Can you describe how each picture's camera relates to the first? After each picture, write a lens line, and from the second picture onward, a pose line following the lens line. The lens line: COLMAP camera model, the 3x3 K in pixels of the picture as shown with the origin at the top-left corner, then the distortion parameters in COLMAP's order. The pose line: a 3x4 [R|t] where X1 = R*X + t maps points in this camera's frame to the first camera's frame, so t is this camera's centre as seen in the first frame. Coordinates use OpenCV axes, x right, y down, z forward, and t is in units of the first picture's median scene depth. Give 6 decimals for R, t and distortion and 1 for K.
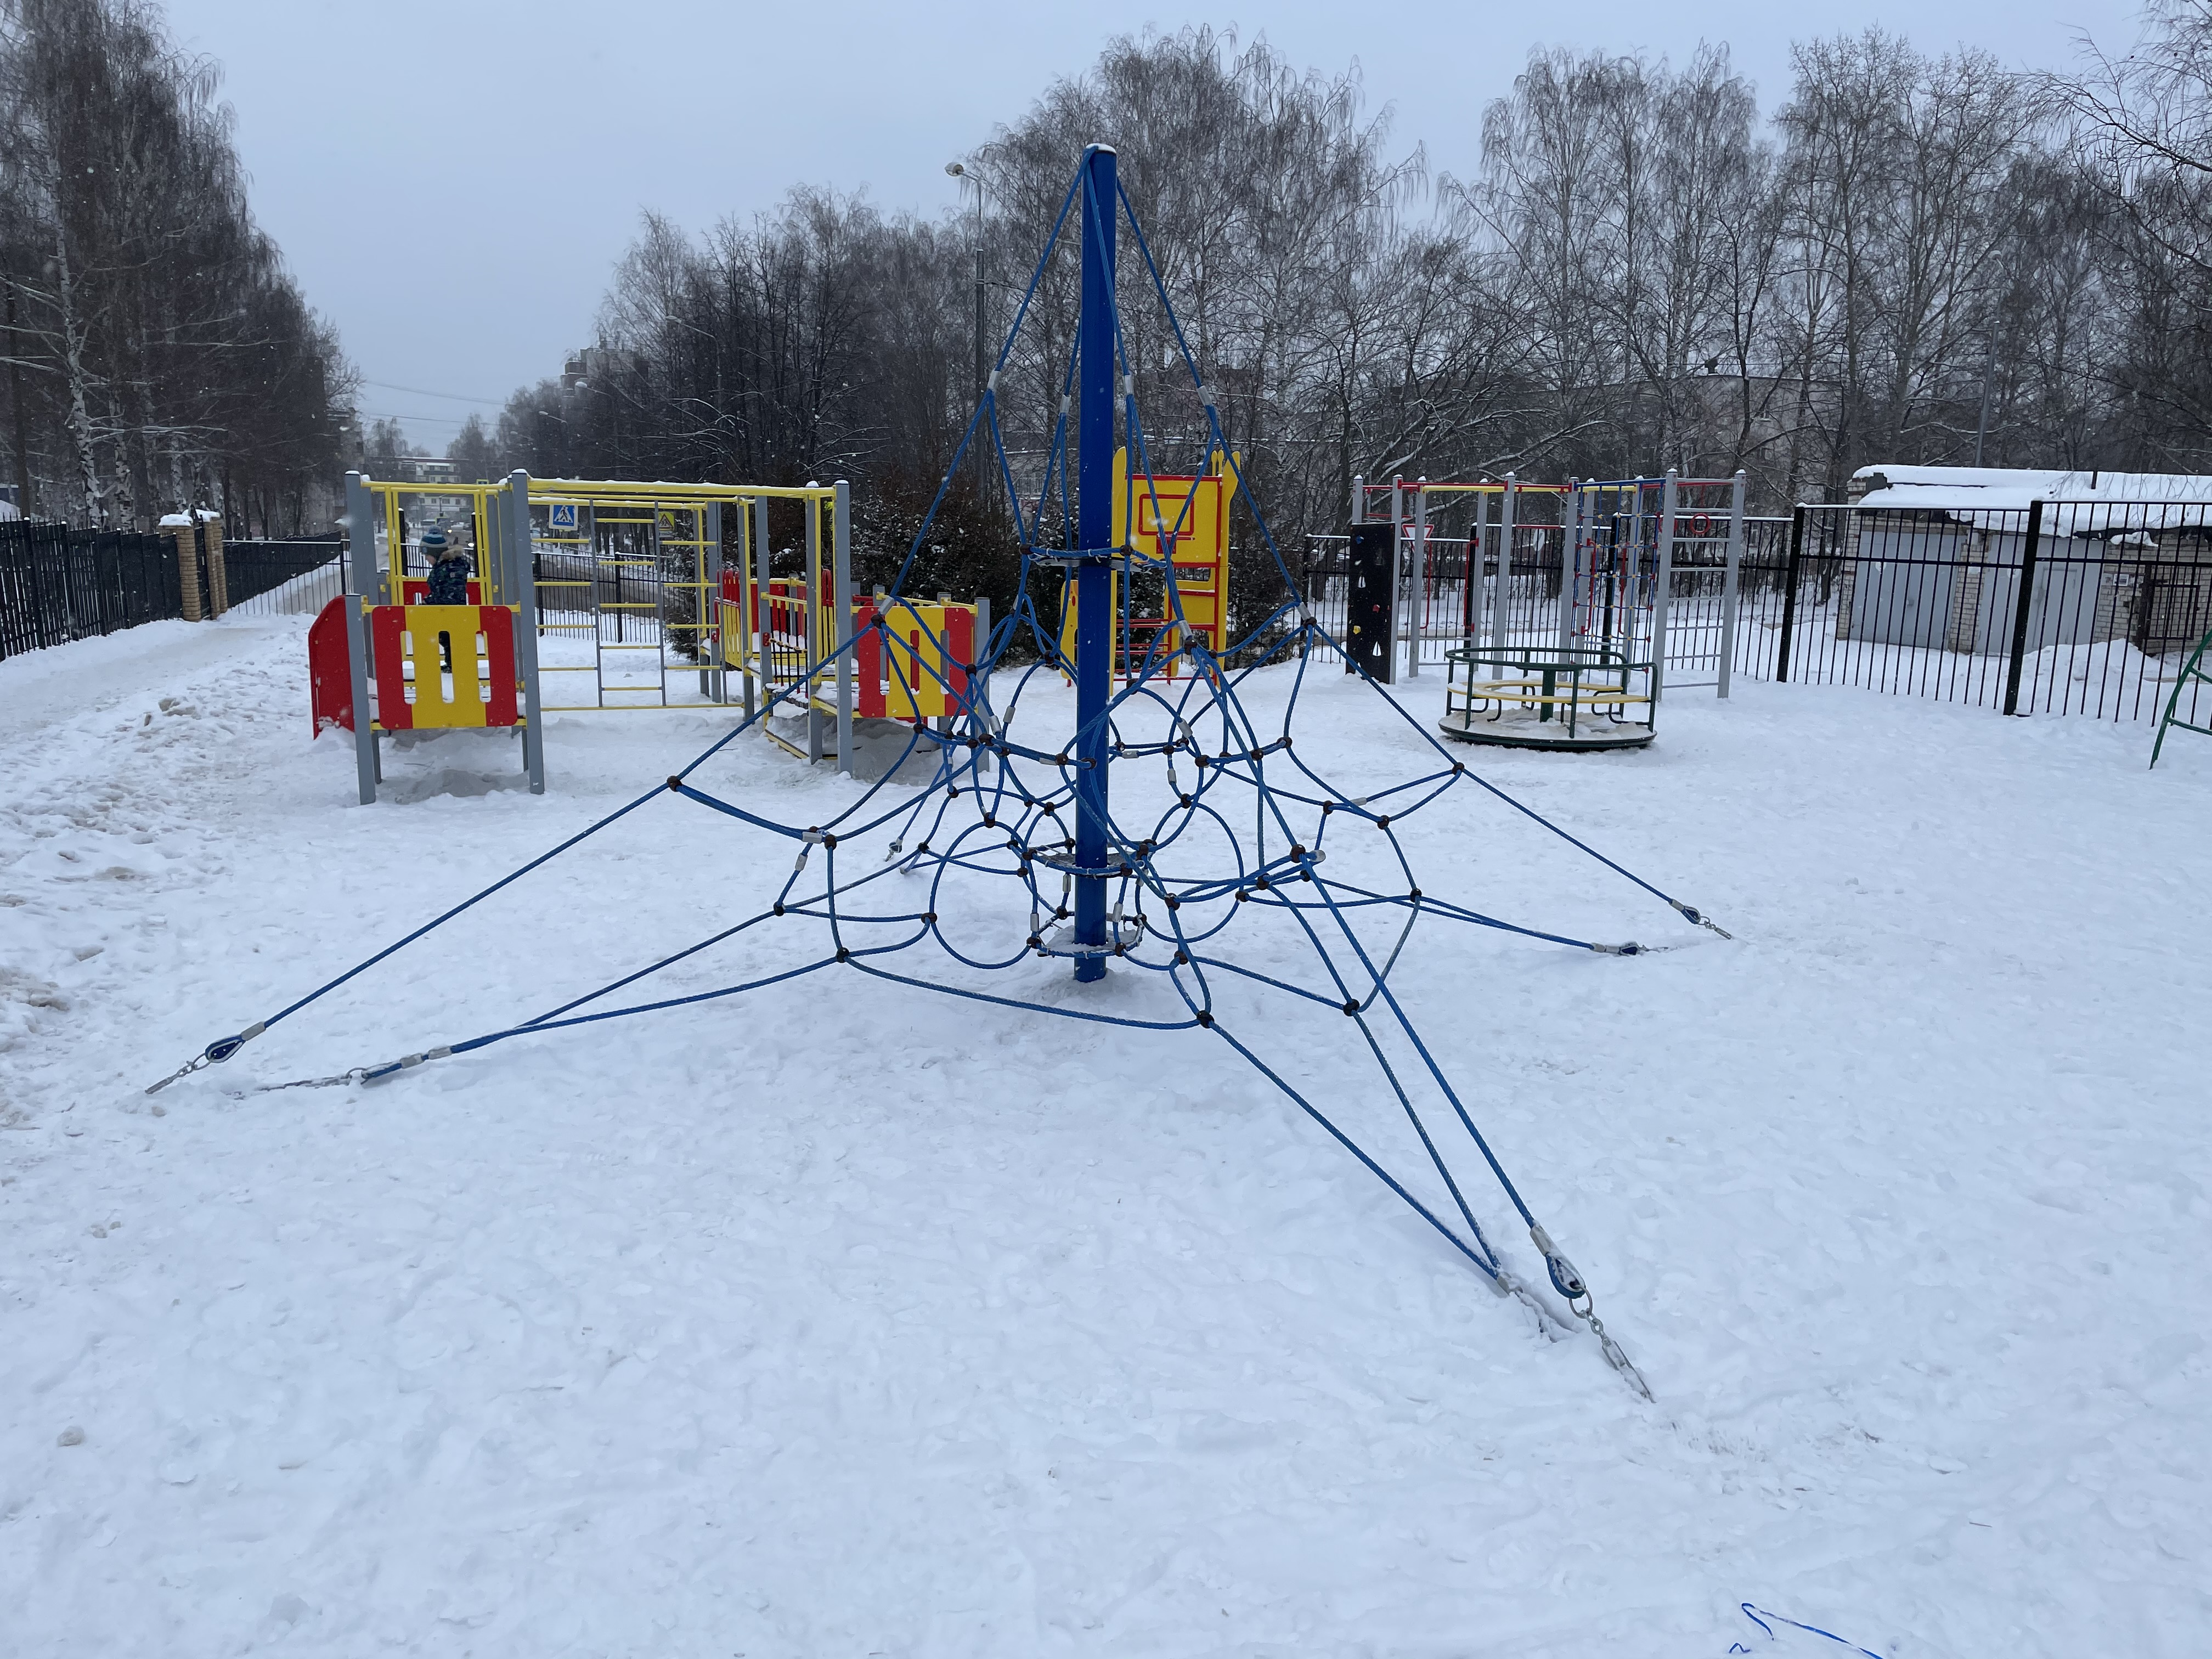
lens RADIAL K [[1705.5, 0, 1106.0], [0, 1705.5, 829.5], [0, 0, 1]] dist [0.074857, -0.125481]
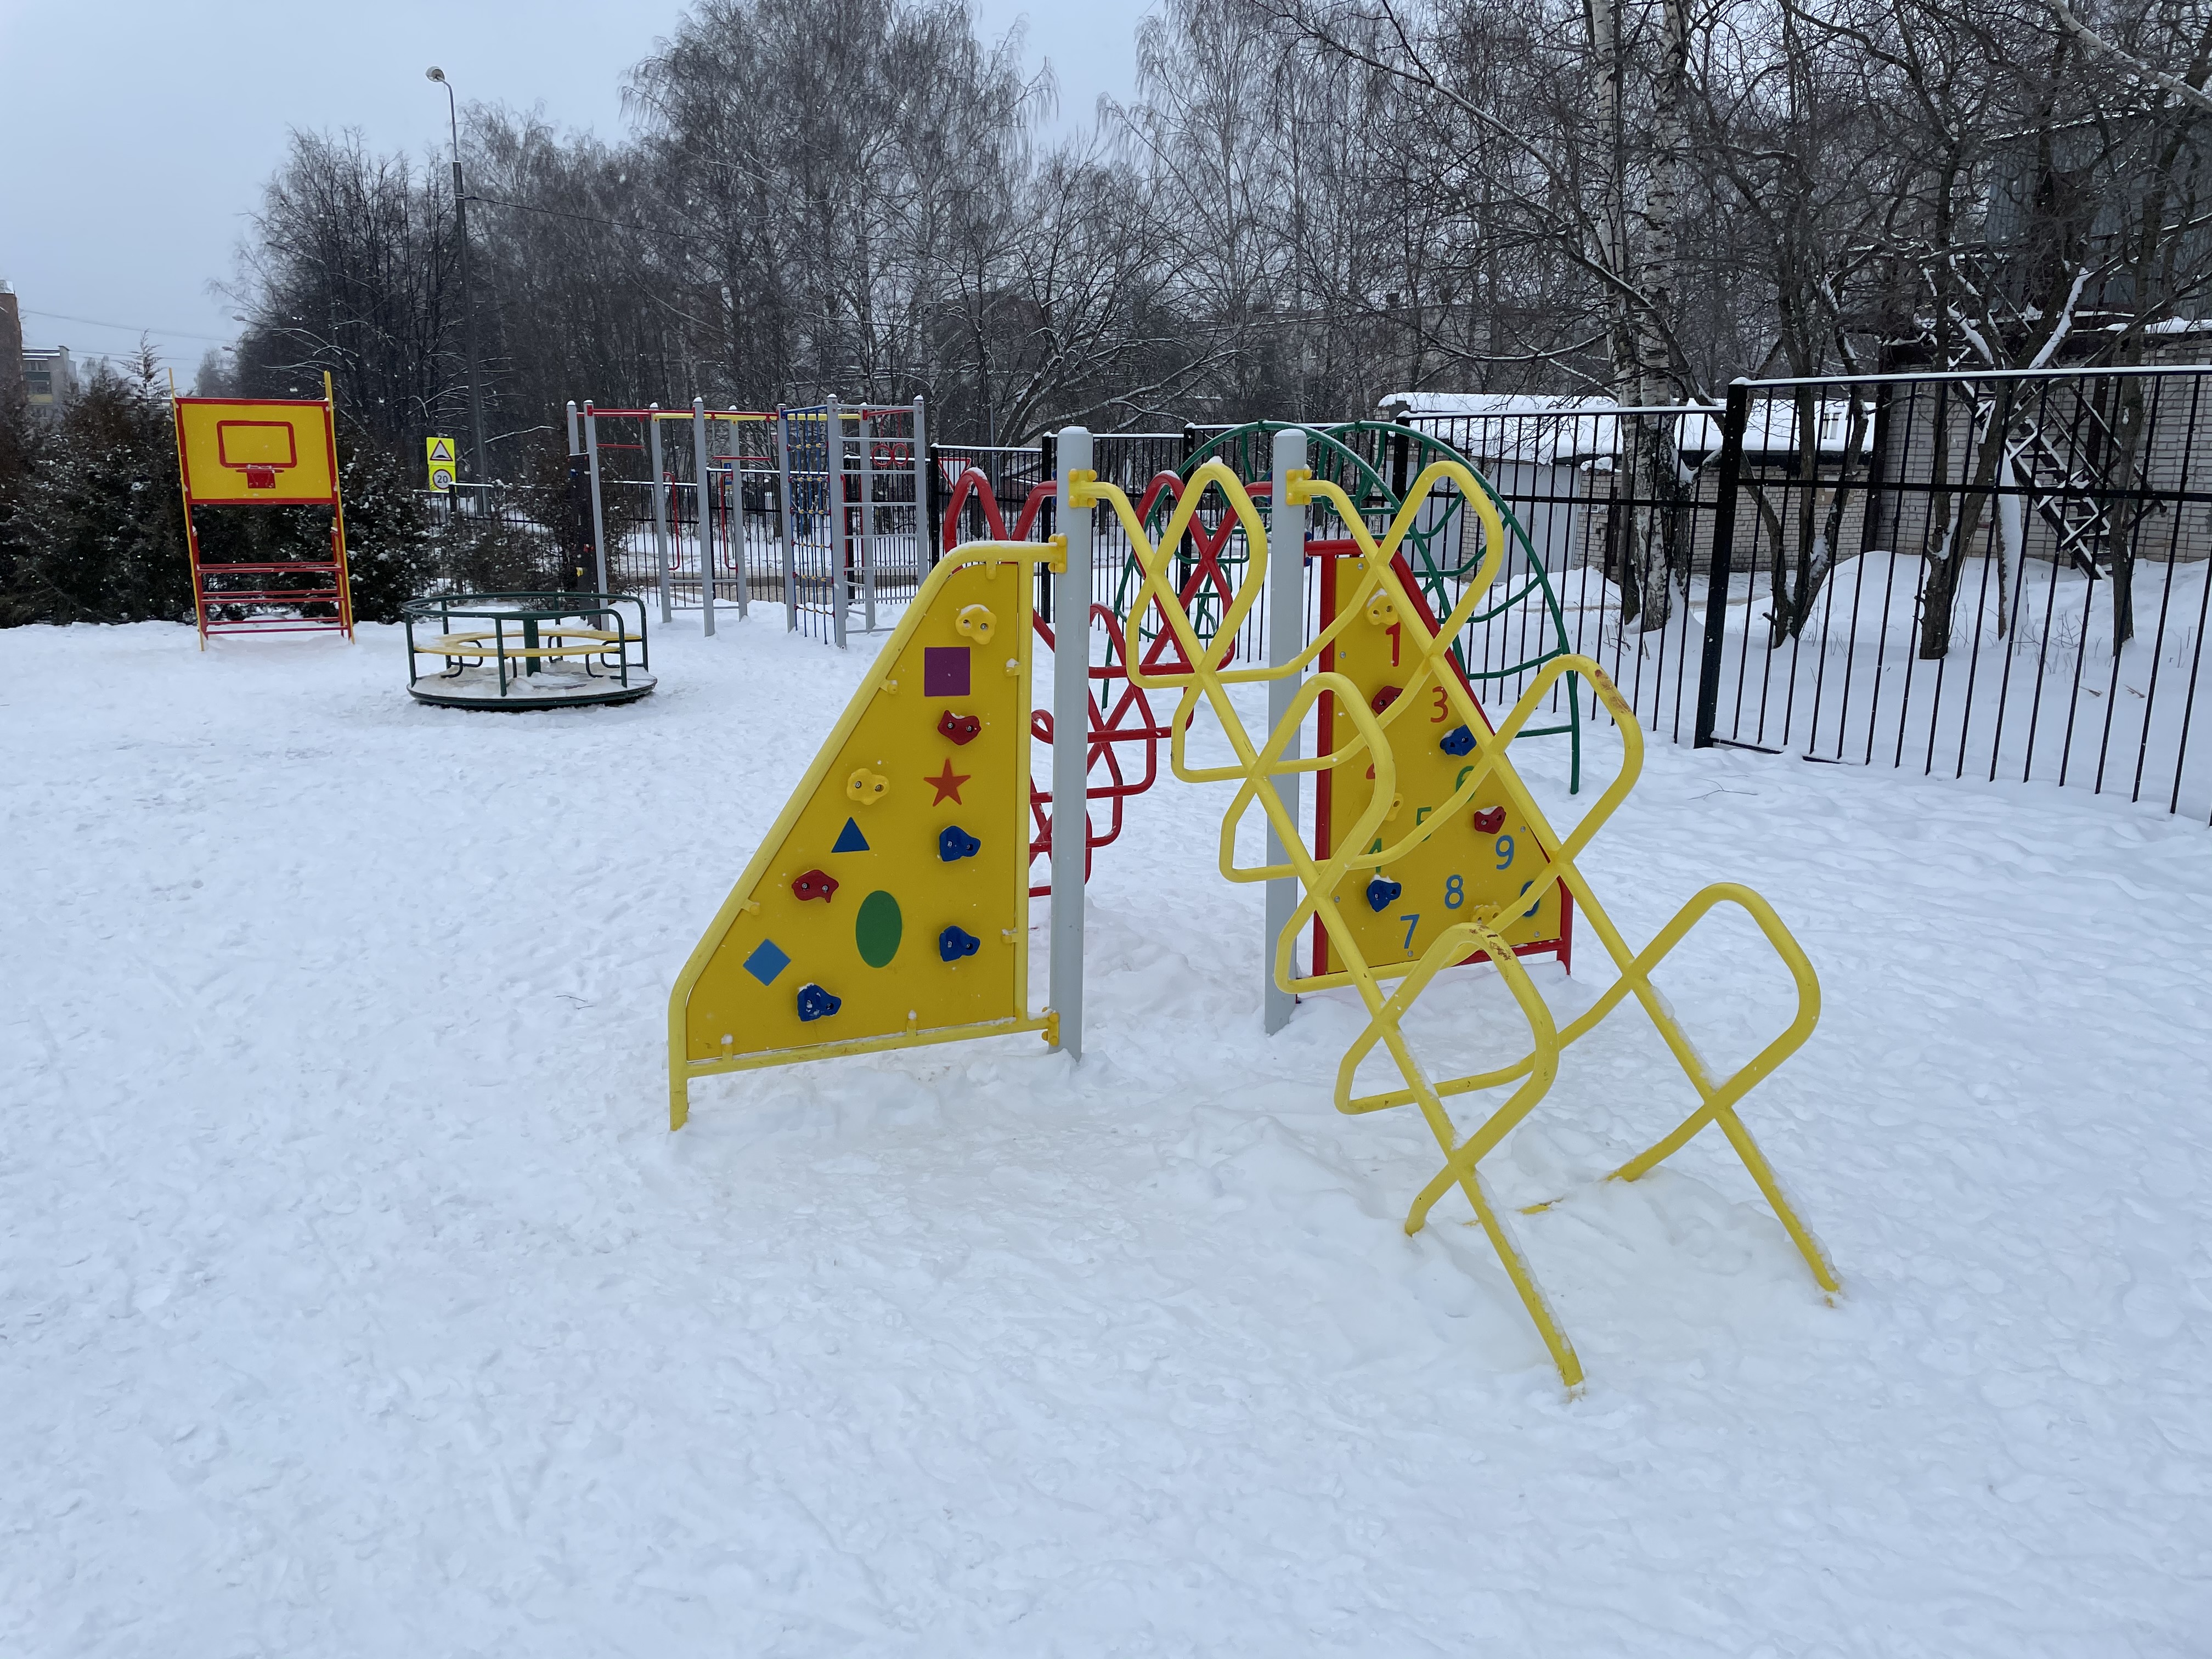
lens RADIAL K [[1705.5, 0, 1106.0], [0, 1705.5, 829.5], [0, 0, 1]] dist [0.074857, -0.125481]
pose [[0.995226, -0.030493, 0.092711, 0.164703], [0.027141, 0.998939, 0.037198, -0.002987], [-0.093747, -0.034504, 0.994998, 0.028970]]
